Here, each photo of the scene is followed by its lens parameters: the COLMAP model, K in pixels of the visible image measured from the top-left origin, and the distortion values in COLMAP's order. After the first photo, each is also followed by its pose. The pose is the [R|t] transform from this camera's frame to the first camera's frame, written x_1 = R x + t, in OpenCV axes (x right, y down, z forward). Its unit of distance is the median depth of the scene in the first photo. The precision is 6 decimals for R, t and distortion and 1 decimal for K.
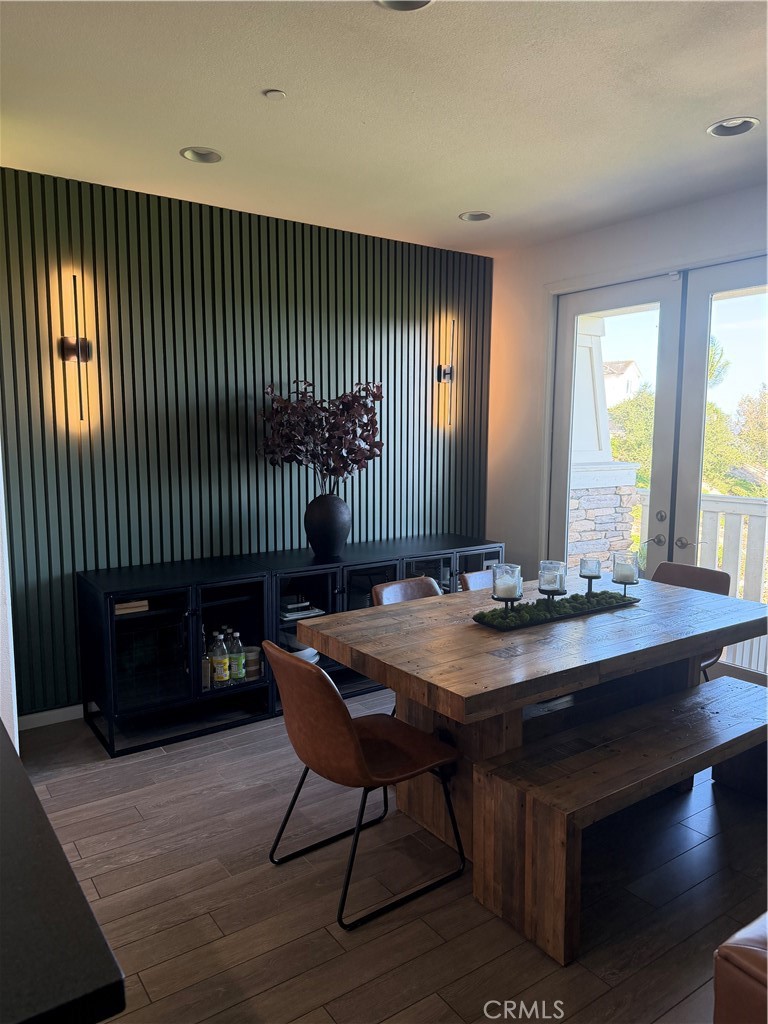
lens RADIAL K [[721.1, 0, 384.0], [0, 721.1, 512.0], [0, 0, 1]] dist [0.113755, -0.141530]
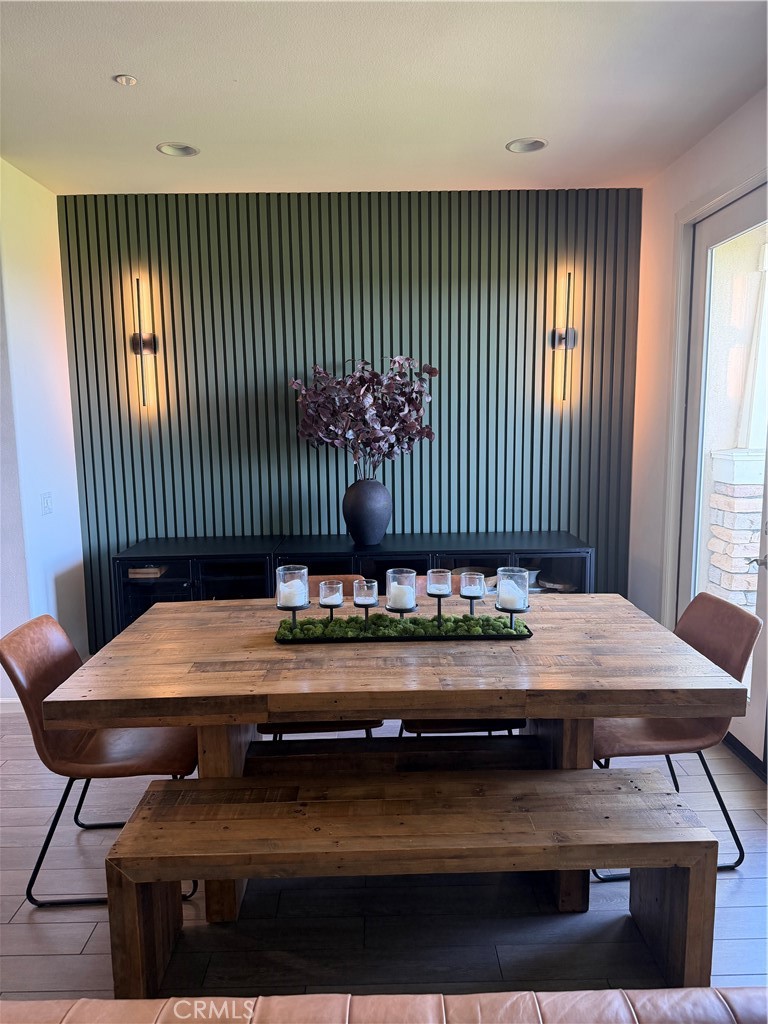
lens RADIAL K [[721.1, 0, 384.0], [0, 721.1, 512.0], [0, 0, 1]] dist [0.113755, -0.141530]
pose [[0.827231, 0.063282, -0.558287, 0.472719], [-0.050311, 0.997988, 0.038576, -0.019619], [0.559605, -0.003823, 0.828751, 0.231675]]
